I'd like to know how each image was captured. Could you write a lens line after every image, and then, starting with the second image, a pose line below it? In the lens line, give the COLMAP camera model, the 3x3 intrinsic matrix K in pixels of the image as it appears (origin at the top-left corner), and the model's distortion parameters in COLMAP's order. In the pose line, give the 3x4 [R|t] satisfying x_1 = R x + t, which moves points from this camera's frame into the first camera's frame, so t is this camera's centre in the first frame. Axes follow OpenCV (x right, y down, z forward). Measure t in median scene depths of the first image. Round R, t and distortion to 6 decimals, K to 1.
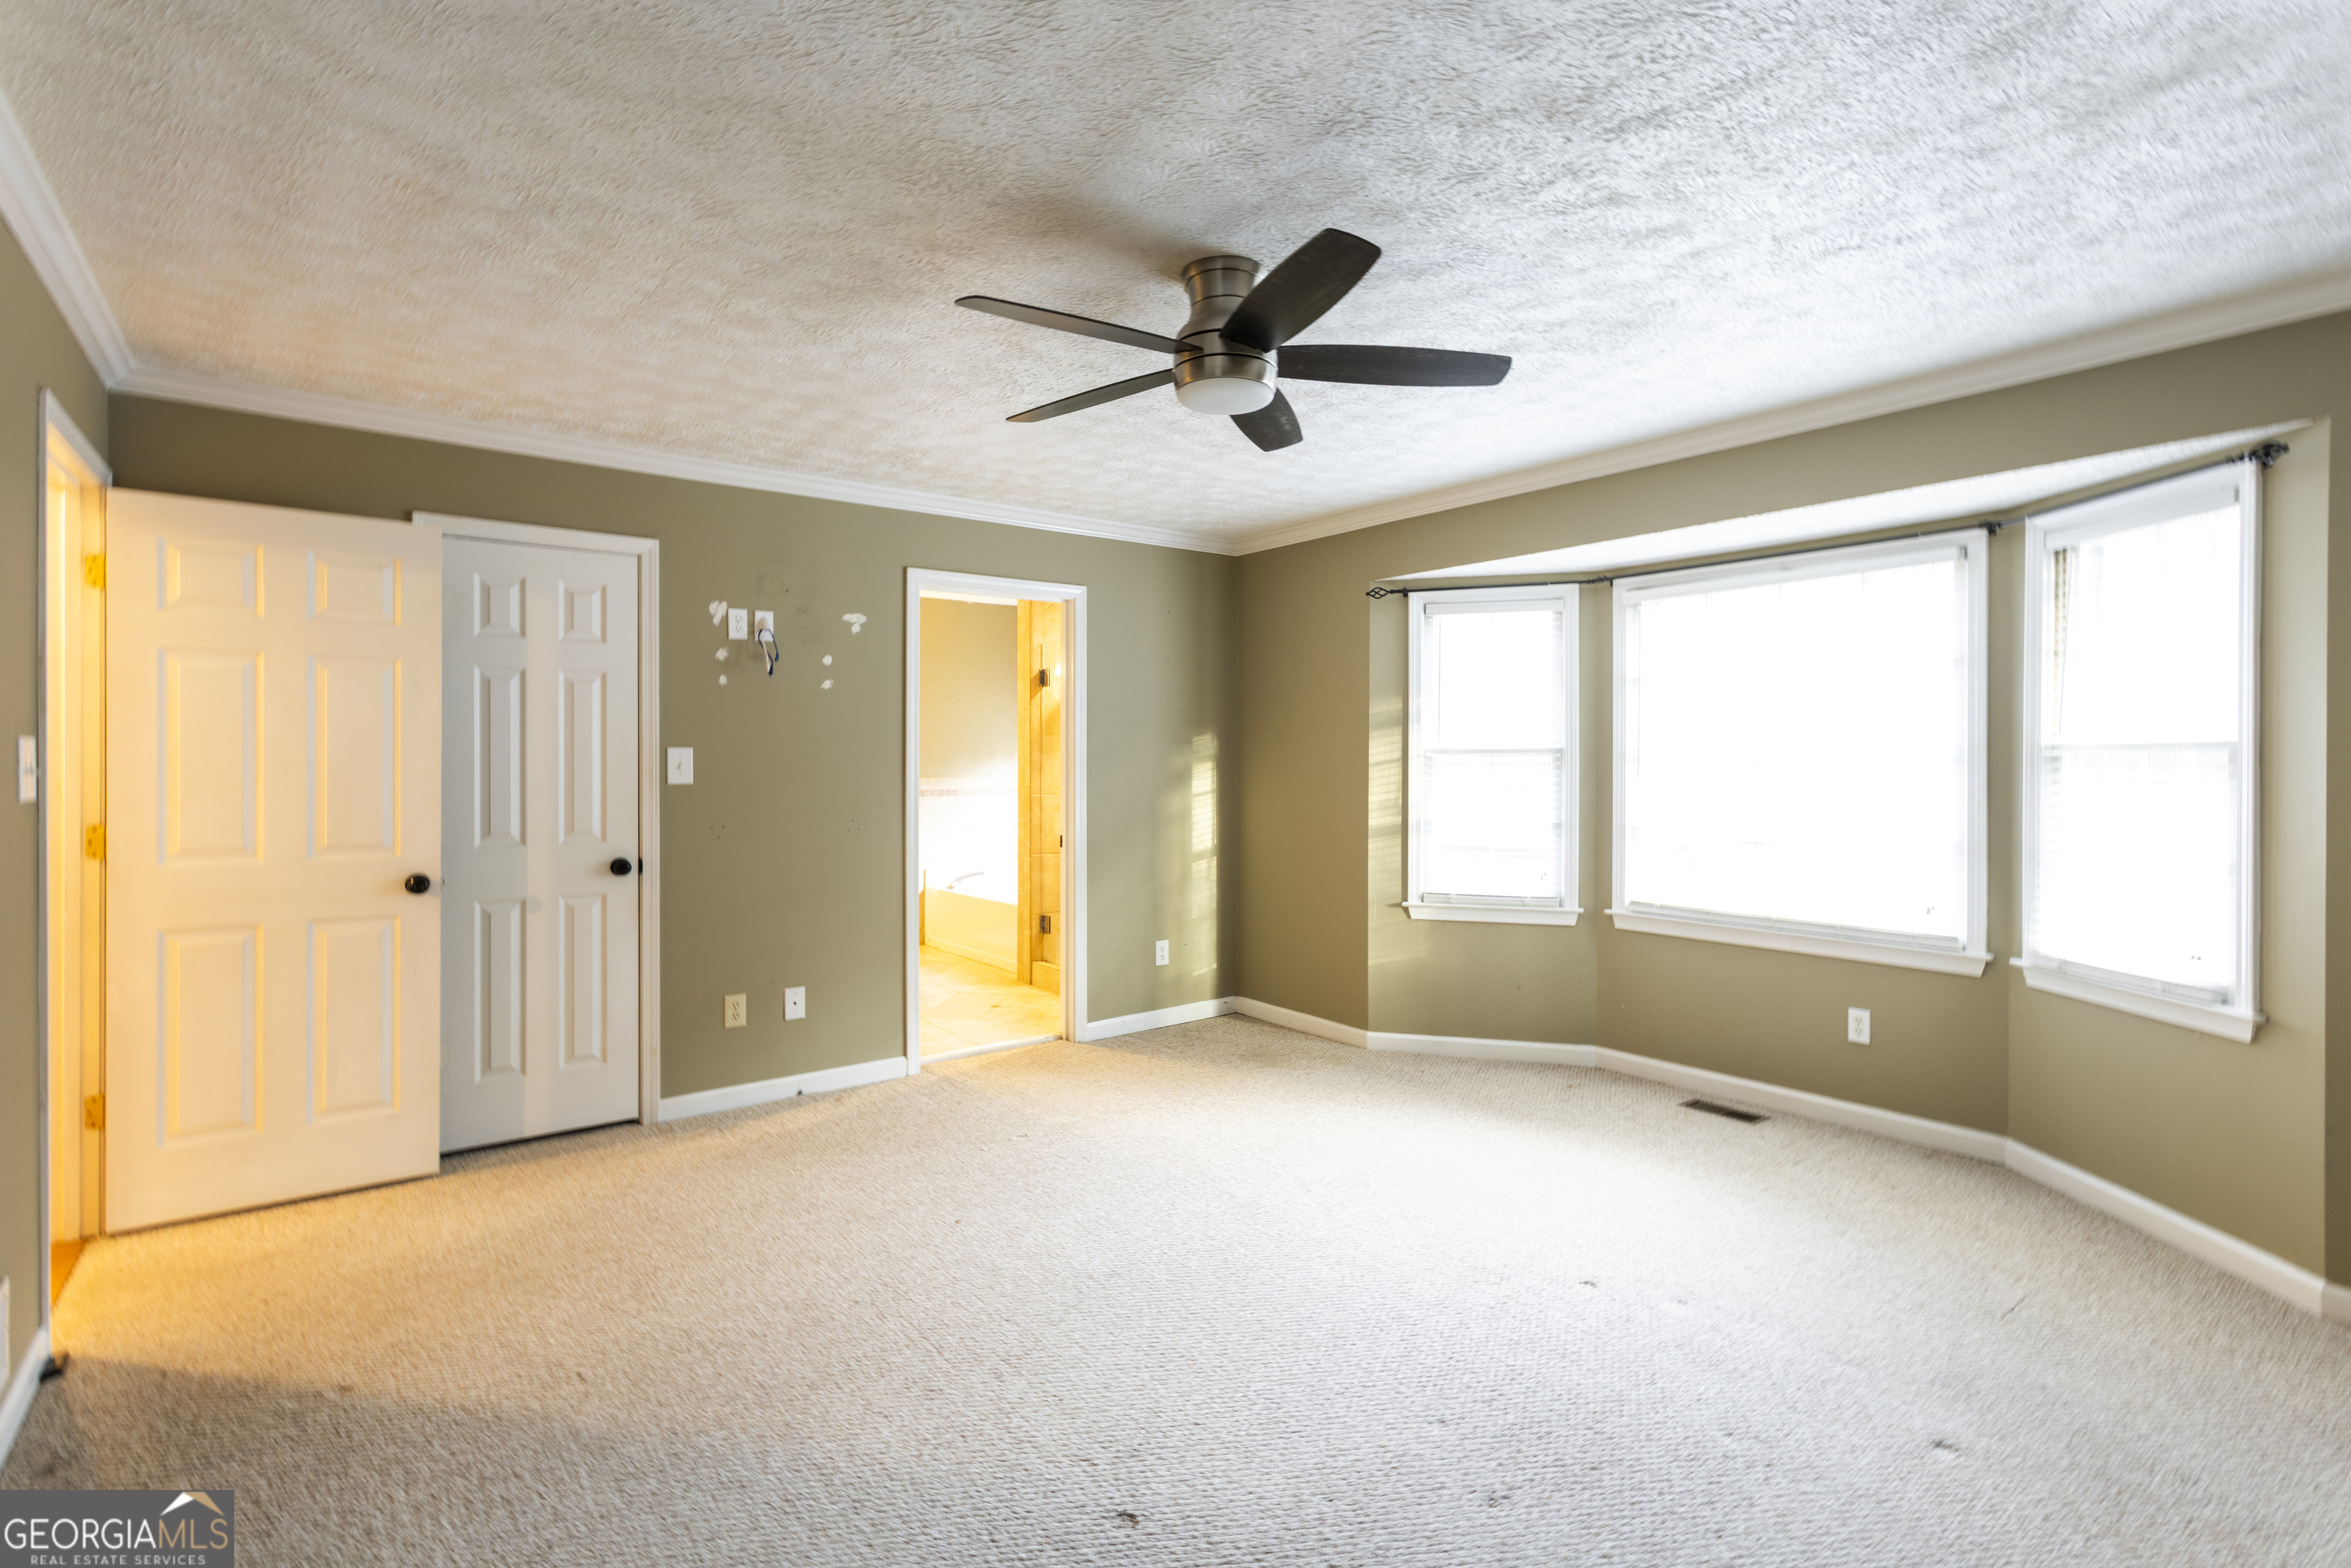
lens RADIAL K [[1136.9, 0, 1186.9], [0, 1136.9, 764.6], [0, 0, 1]] dist [0.004412, 0.000123]
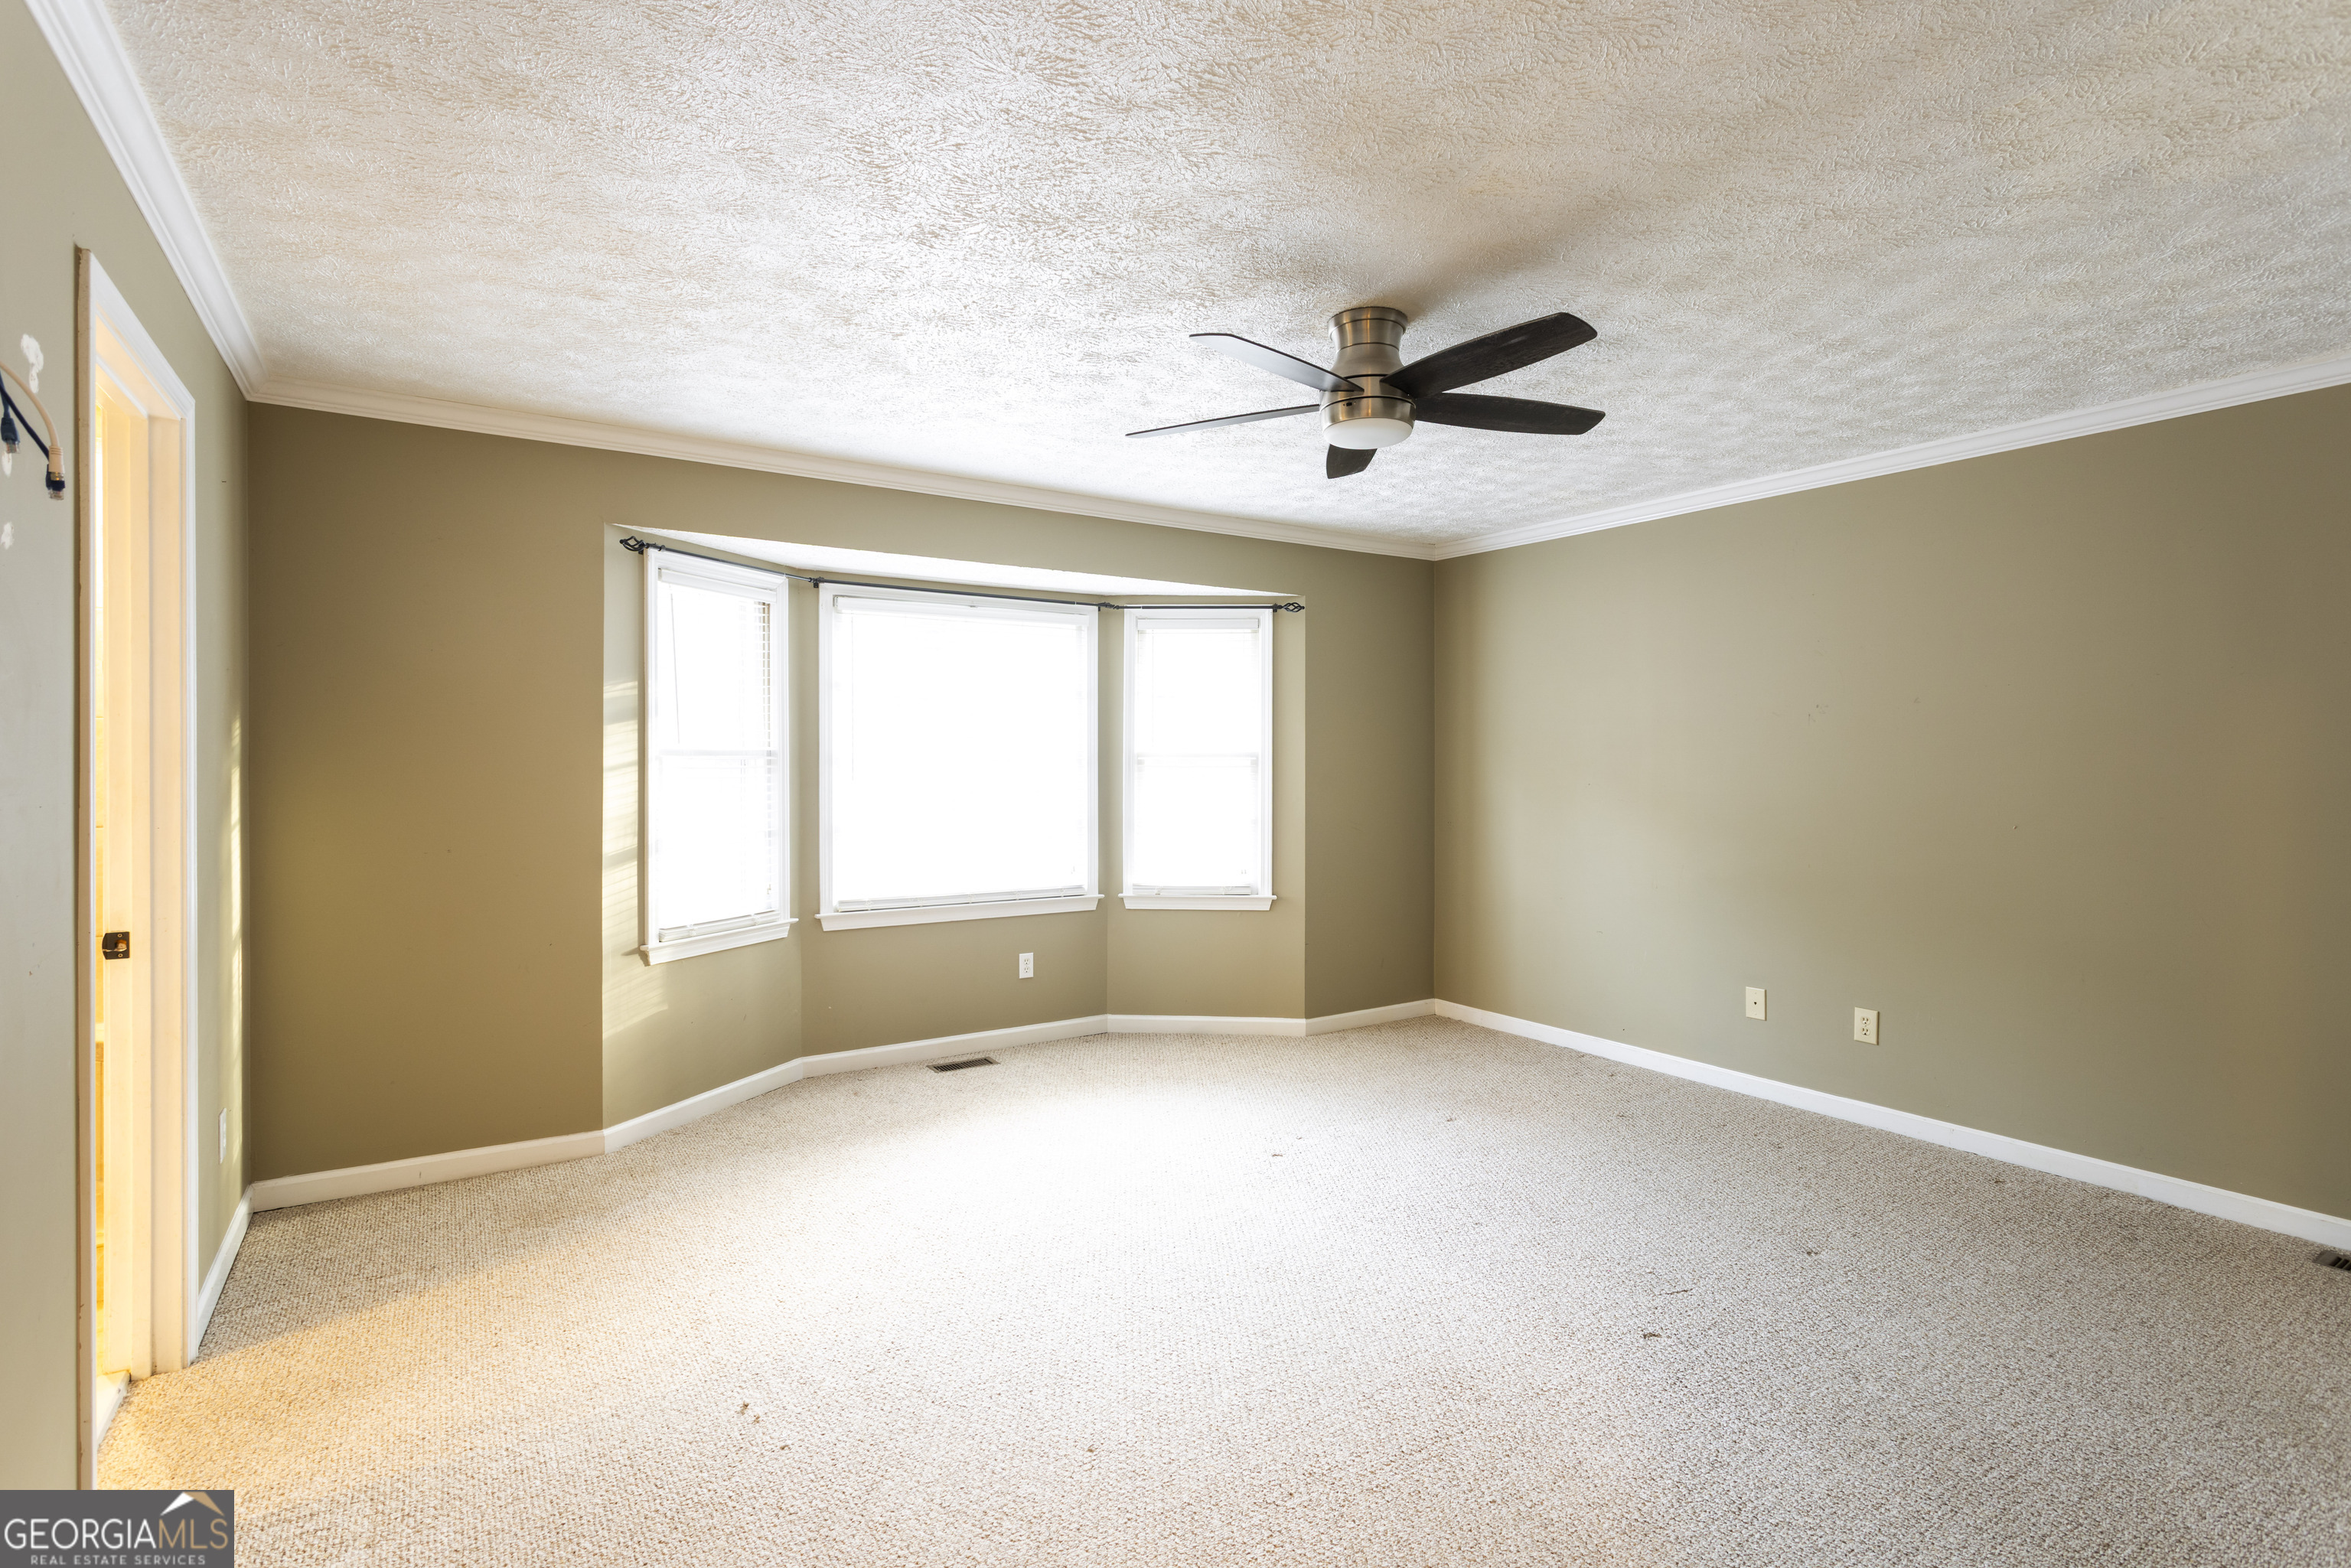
lens RADIAL K [[1136.9, 0, 1186.9], [0, 1136.9, 764.6], [0, 0, 1]] dist [0.004412, 0.000123]
pose [[0.064936, -0.002895, 0.997885, -0.596626], [0.000631, 0.999996, 0.002860, -0.005236], [-0.997889, 0.000444, 0.064937, 0.615598]]
